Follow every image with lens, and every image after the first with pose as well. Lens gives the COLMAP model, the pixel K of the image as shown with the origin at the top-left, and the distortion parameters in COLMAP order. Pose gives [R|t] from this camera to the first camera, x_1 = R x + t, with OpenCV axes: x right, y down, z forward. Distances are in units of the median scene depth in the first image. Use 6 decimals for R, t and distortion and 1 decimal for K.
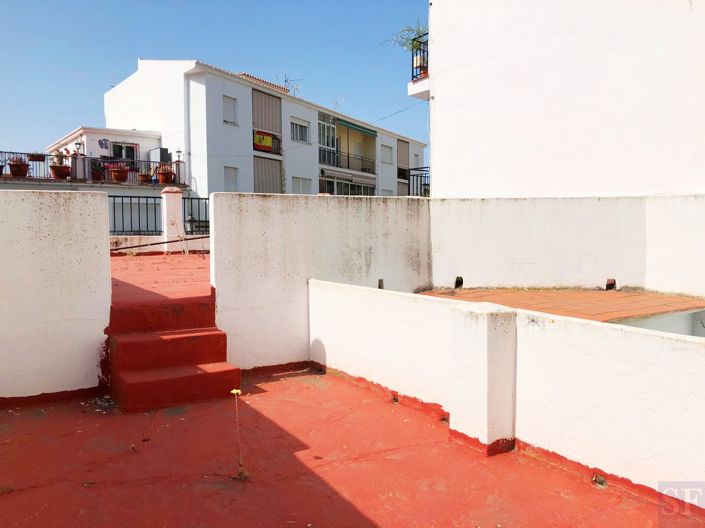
lens RADIAL K [[572.4, 0, 357.3], [0, 572.4, 262.6], [0, 0, 1]] dist [0.019489, -0.015259]
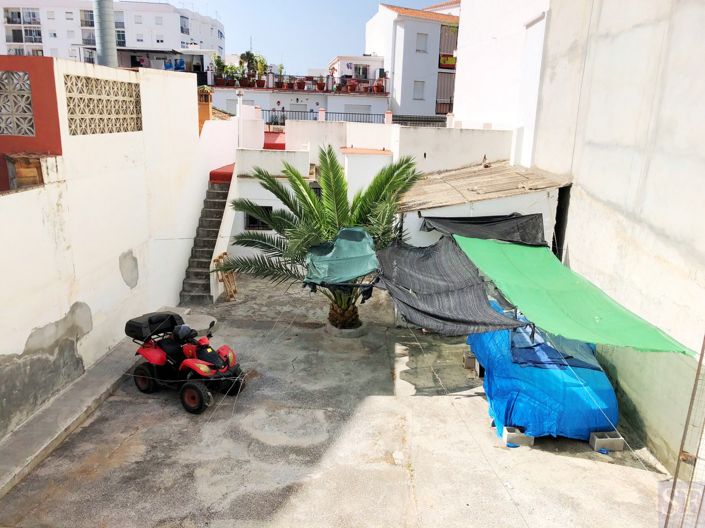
lens RADIAL K [[572.4, 0, 357.6], [0, 572.4, 264.4], [0, 0, 1]] dist [0.019489, -0.015259]
pose [[0.868656, 0.161716, -0.468278, 0.420184], [-0.067958, 0.975184, 0.210709, 0.002651], [0.490732, -0.151210, 0.858089, -0.470380]]
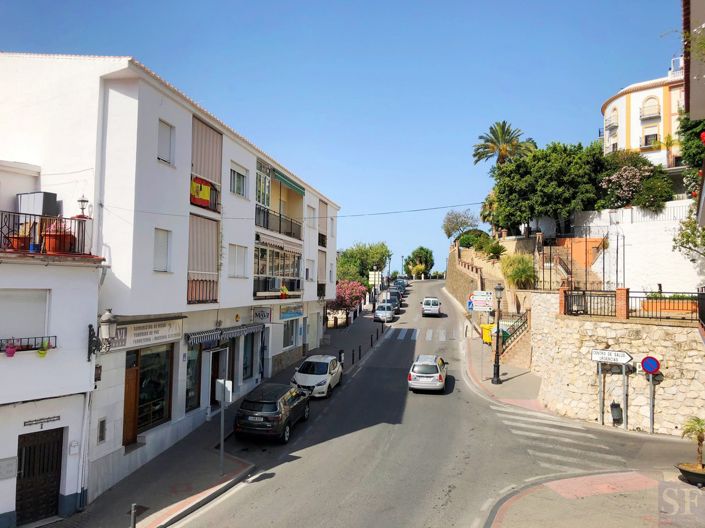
lens RADIAL K [[572.4, 0, 352.7], [0, 572.4, 259.0], [0, 0, 1]] dist [0.019489, -0.015259]
pose [[0.955004, 0.035860, 0.294416, -0.194017], [-0.004906, 0.994438, -0.105208, -0.063233], [-0.296551, 0.099030, 0.949869, 0.312819]]
